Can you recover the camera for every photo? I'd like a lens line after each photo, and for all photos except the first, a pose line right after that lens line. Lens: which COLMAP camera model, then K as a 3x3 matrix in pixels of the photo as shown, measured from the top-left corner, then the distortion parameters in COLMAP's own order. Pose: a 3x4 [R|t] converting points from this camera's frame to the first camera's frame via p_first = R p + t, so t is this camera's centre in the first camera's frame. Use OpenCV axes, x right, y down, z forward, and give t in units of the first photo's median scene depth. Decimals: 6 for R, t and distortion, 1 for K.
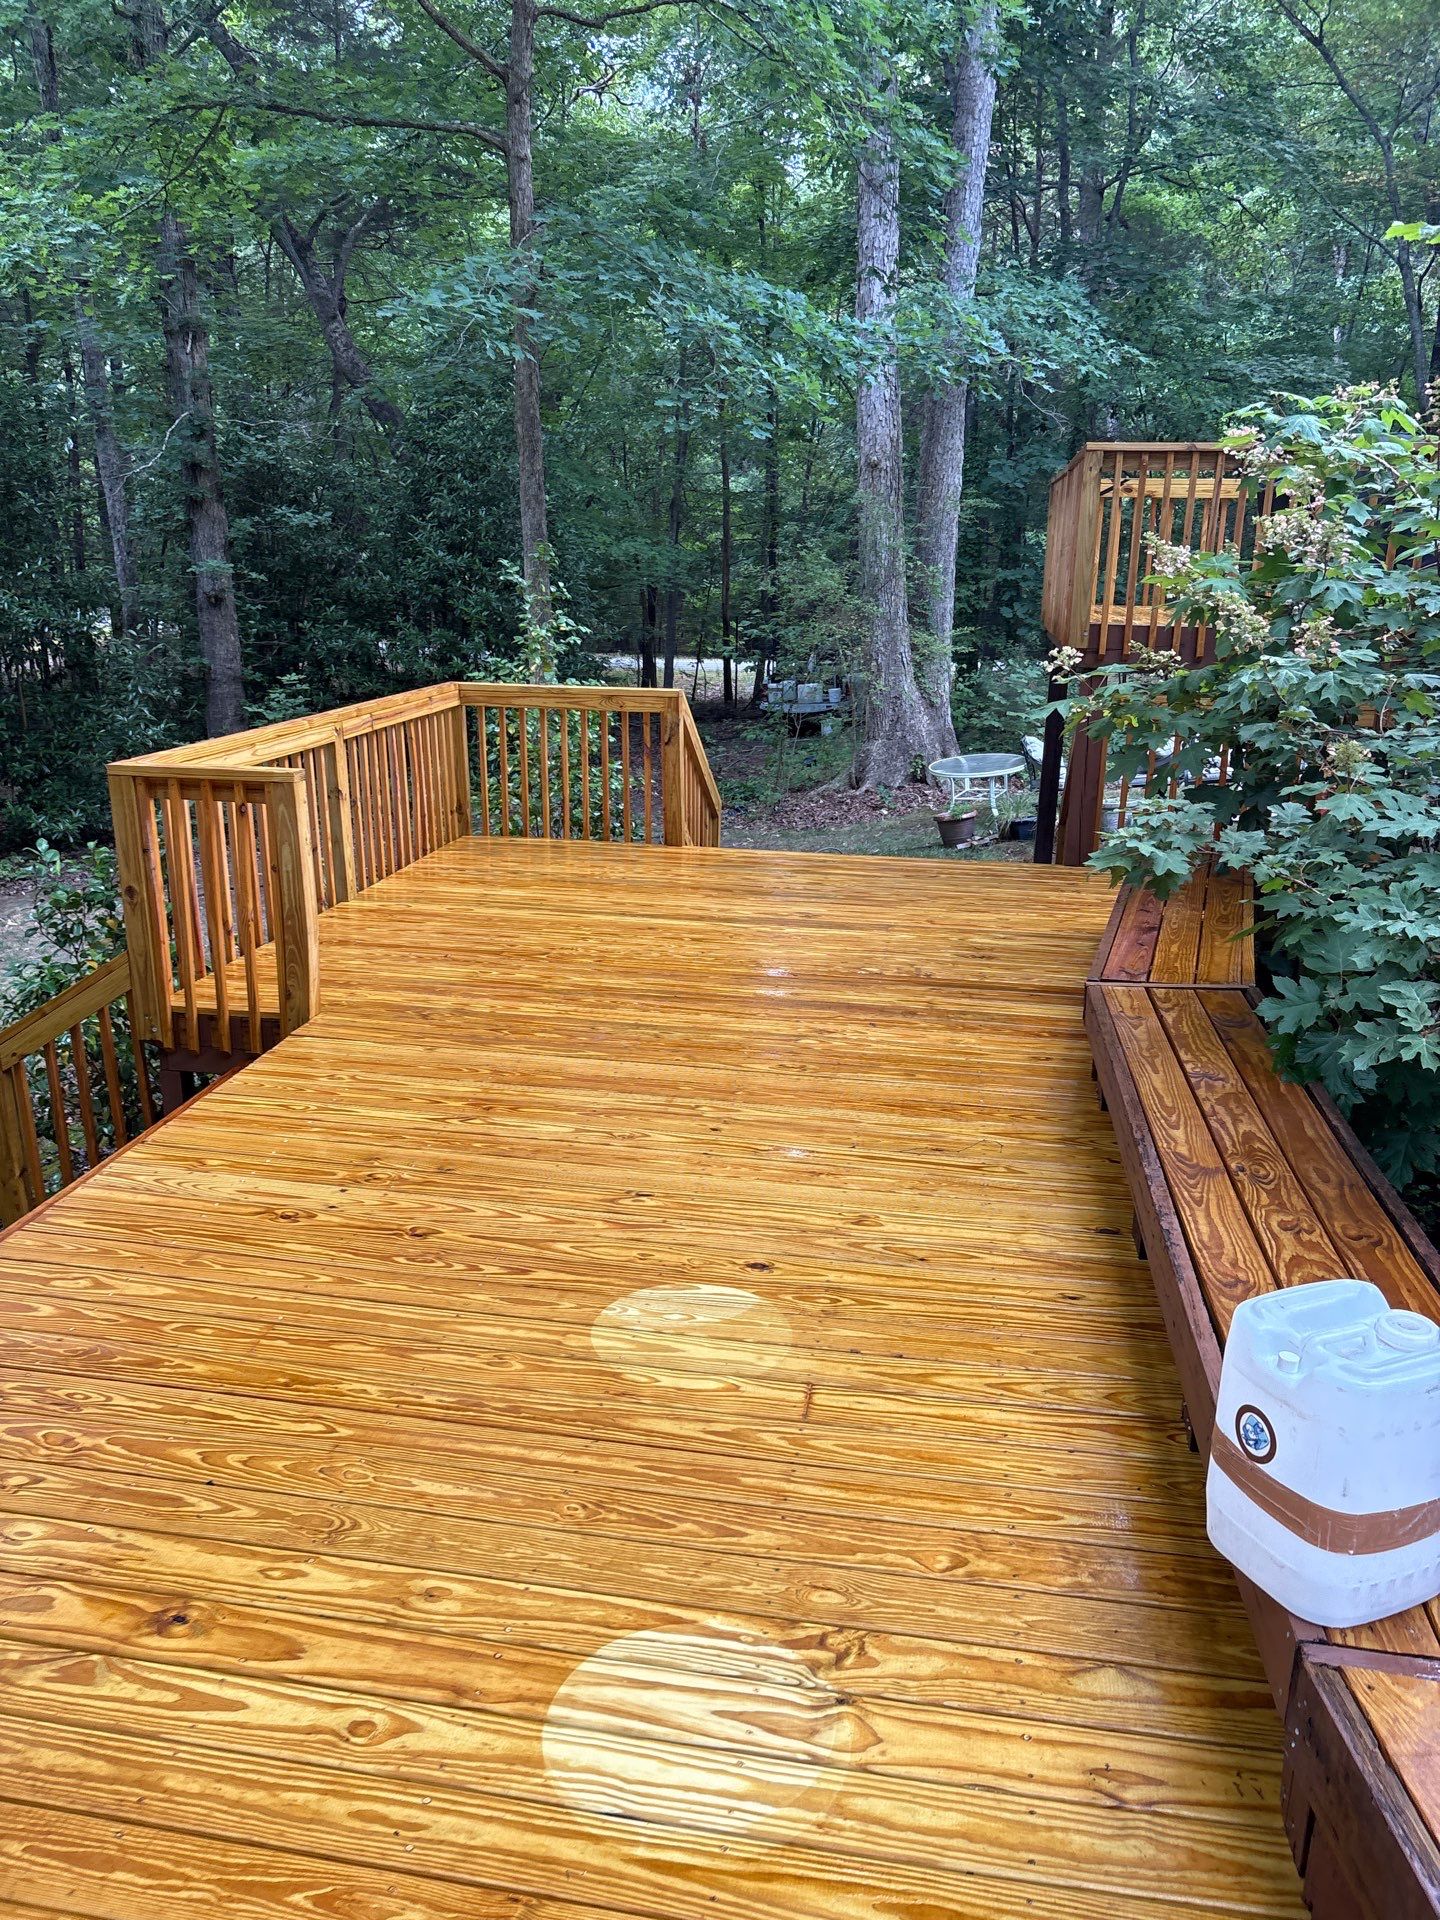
lens RADIAL K [[1456.0, 0, 713.4], [0, 1456.0, 958.6], [0, 0, 1]] dist [0.063706, -0.060956]
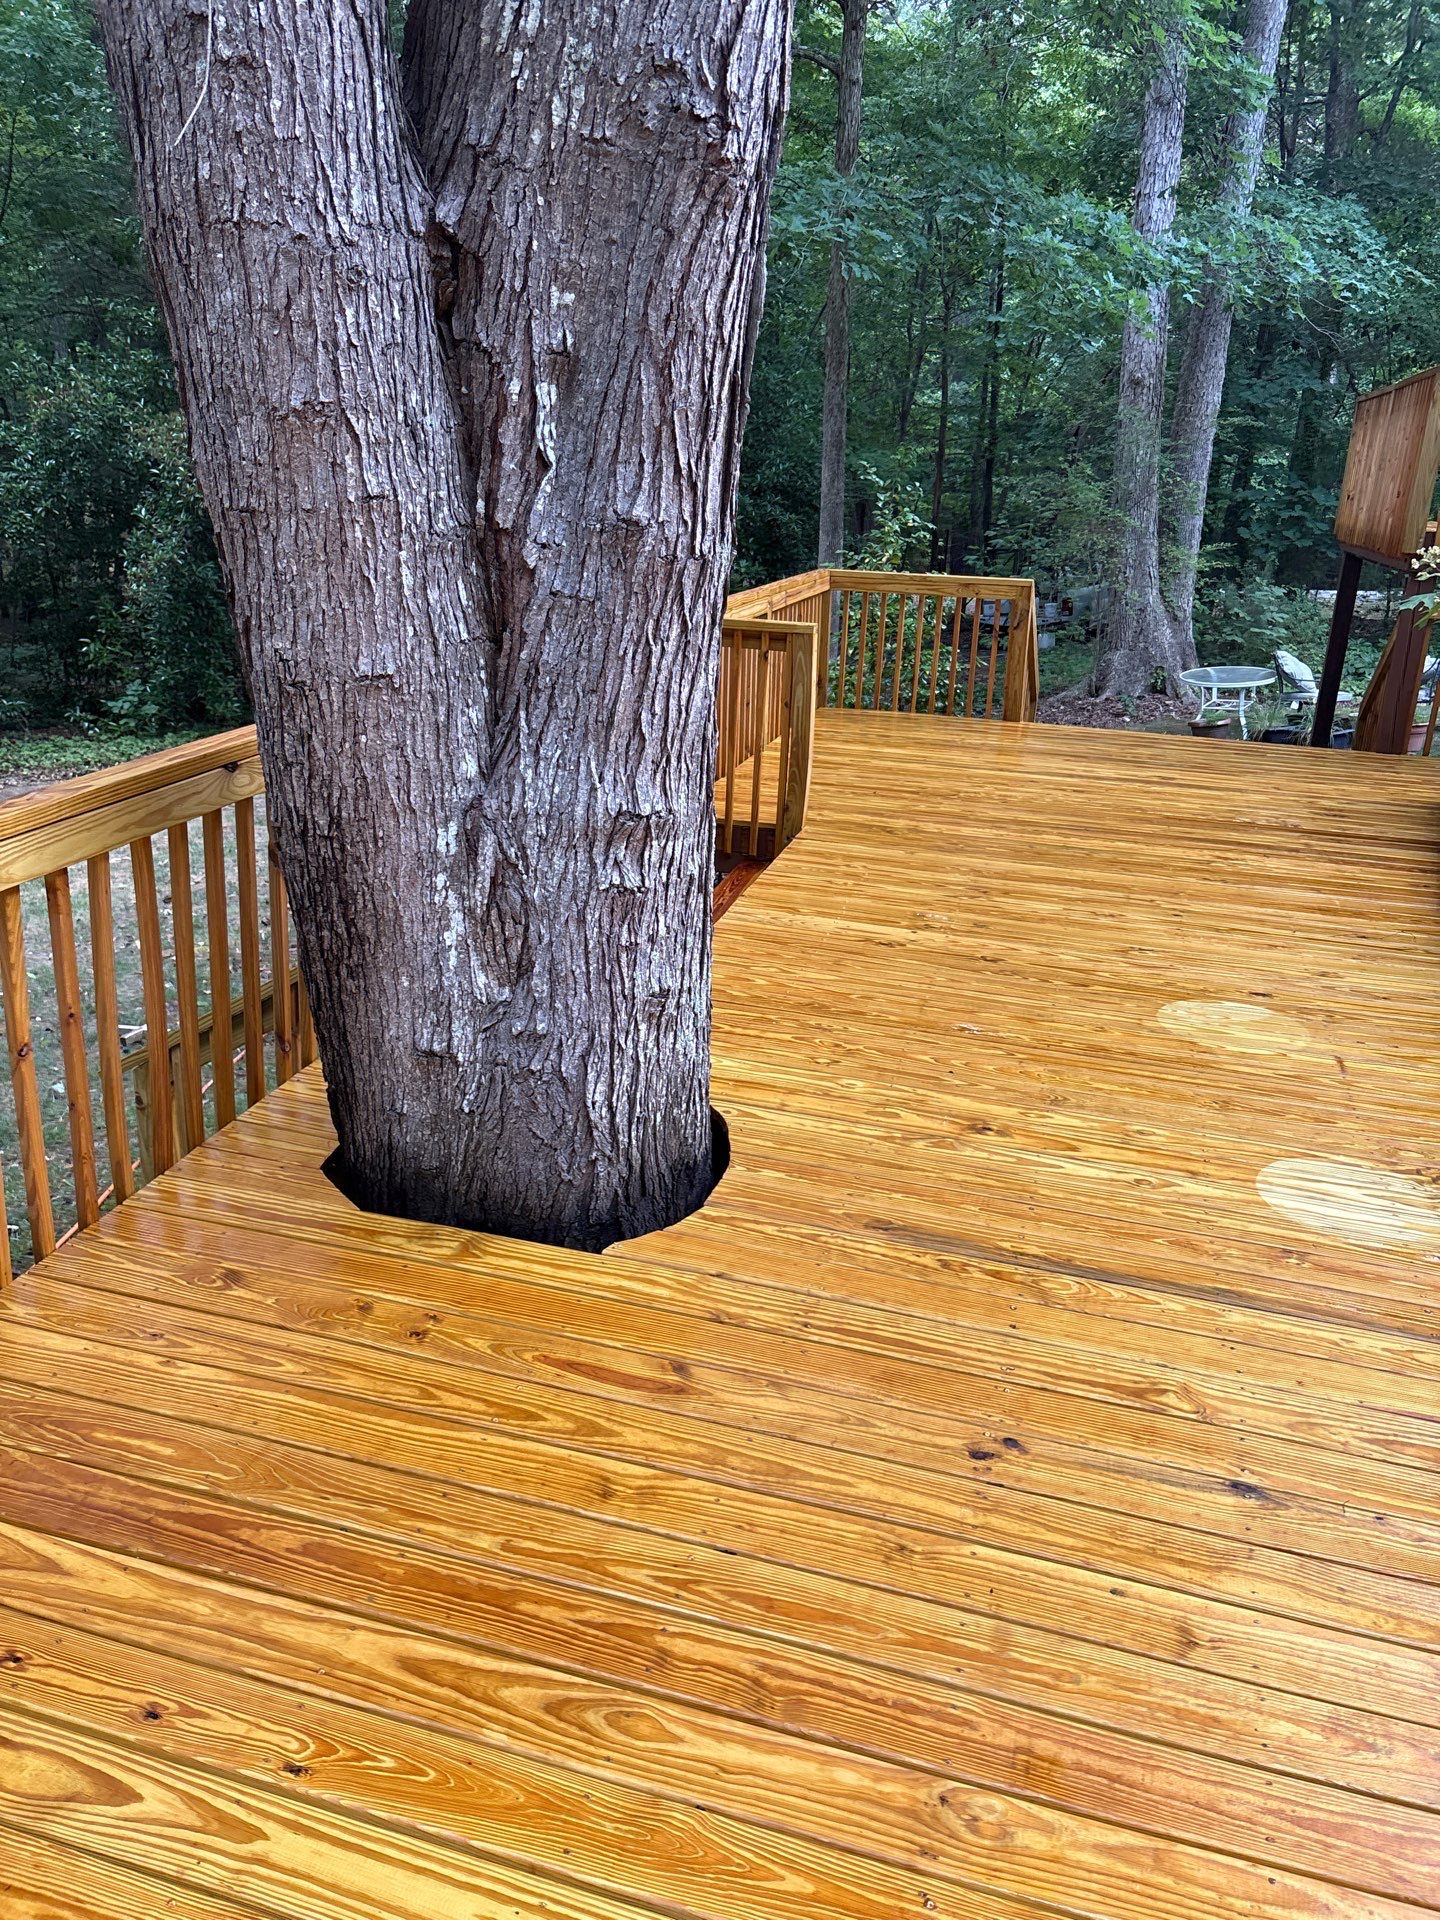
lens RADIAL K [[1456.0, 0, 713.4], [0, 1456.0, 958.6], [0, 0, 1]] dist [0.063706, -0.060956]
pose [[0.994334, 0.058399, -0.088817, -0.320233], [-0.053572, 0.997004, 0.055799, 0.119781], [0.091810, -0.050724, 0.994484, -0.345369]]
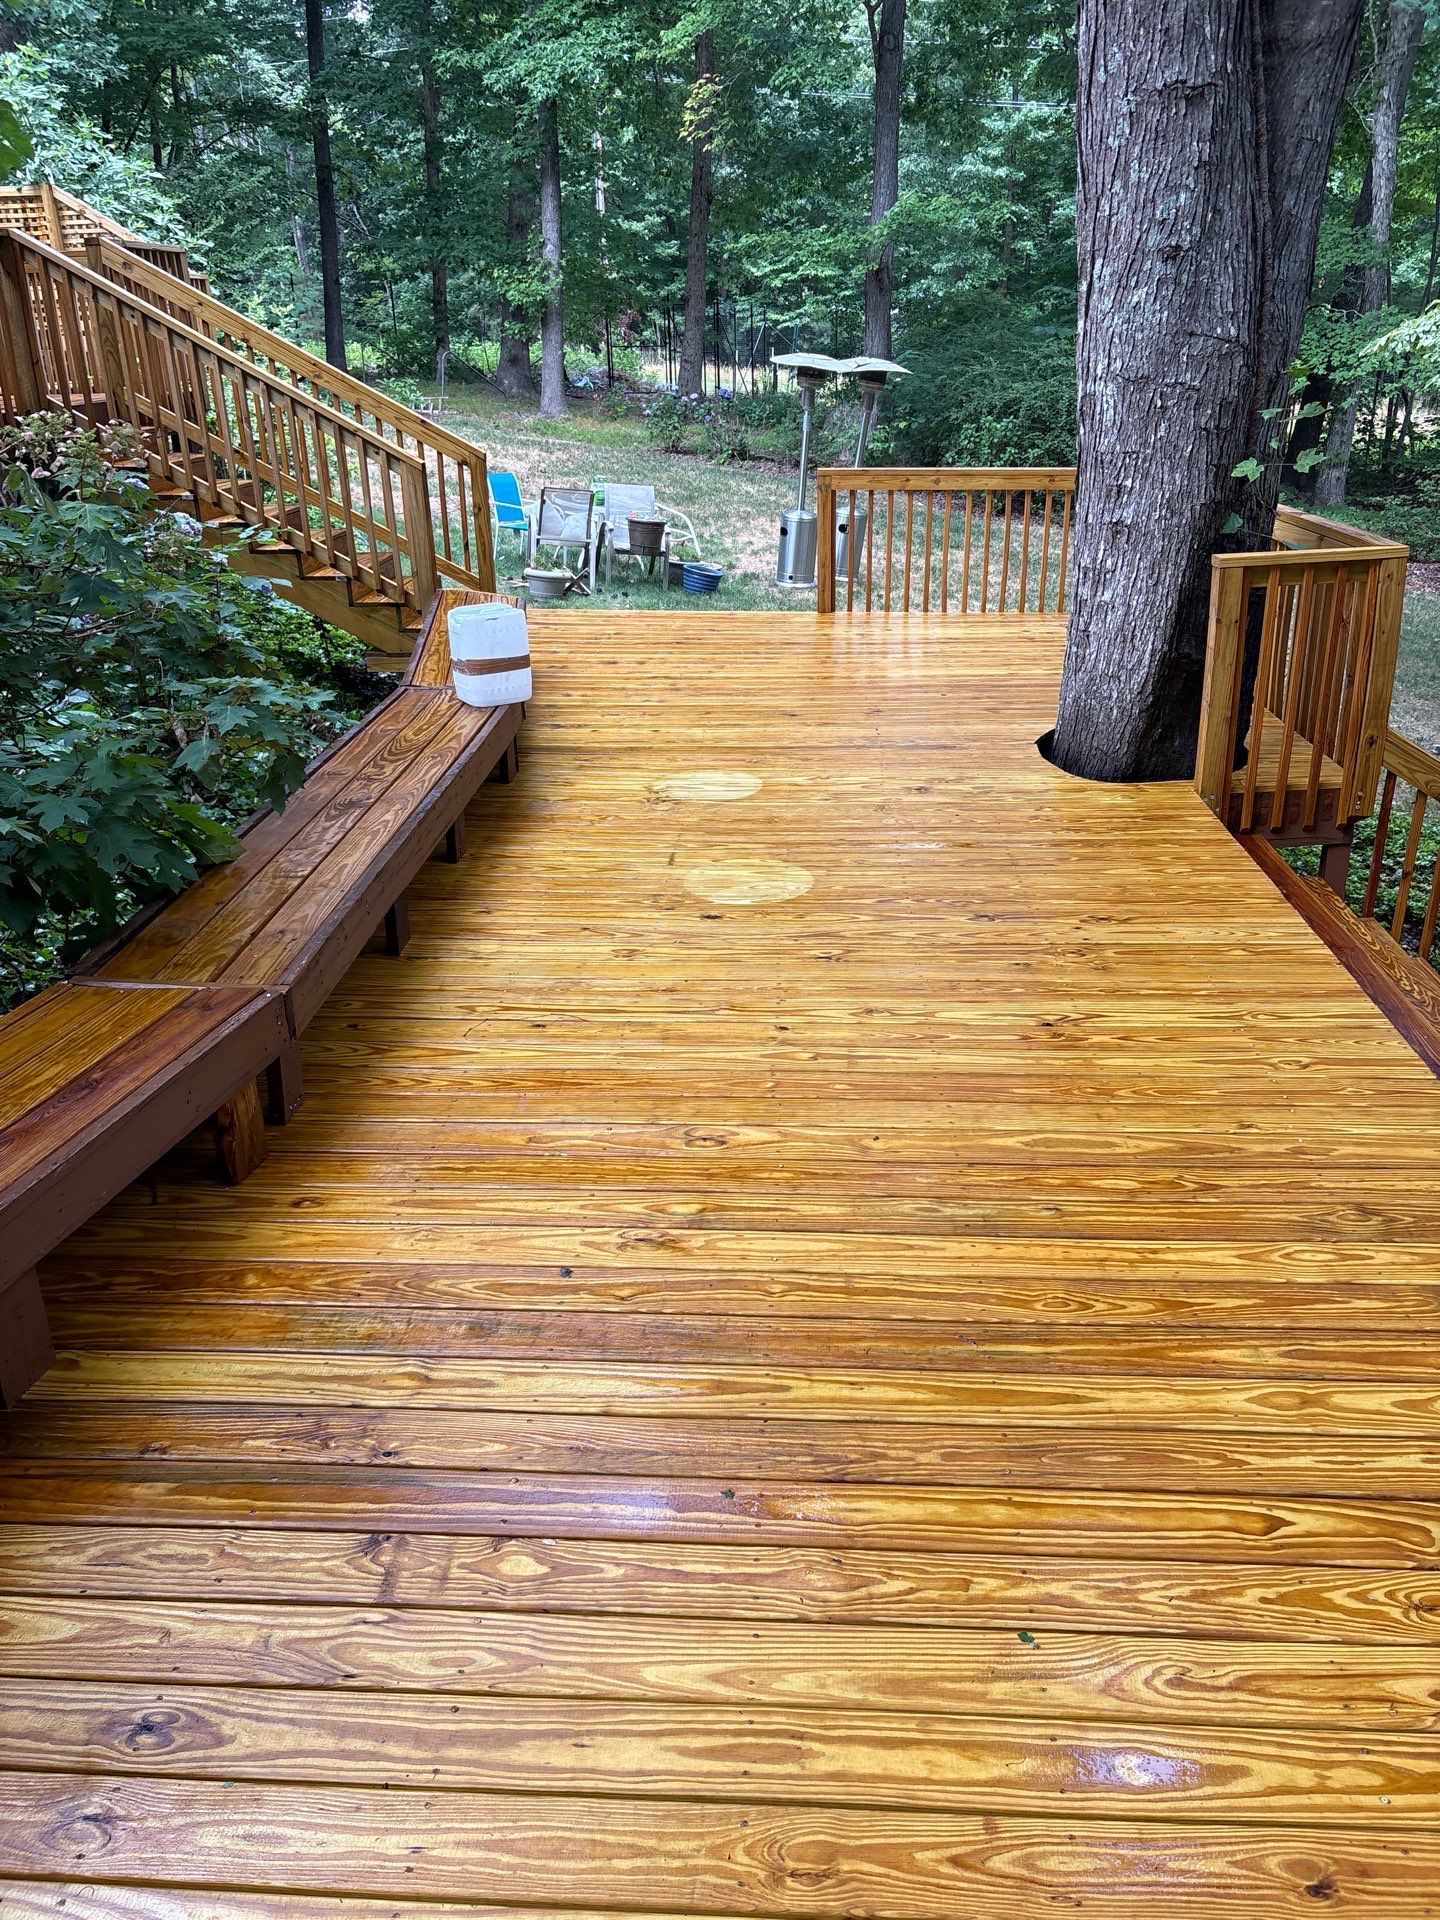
lens RADIAL K [[1390.8, 0, 763.4], [0, 1390.8, 958.2], [0, 0, 1]] dist [0.003975, -0.031833]
pose [[-0.991104, 0.057123, -0.120210, 0.125944], [-0.032453, 0.772227, 0.634518, -0.510244], [0.129075, 0.632774, -0.763503, 1.822794]]
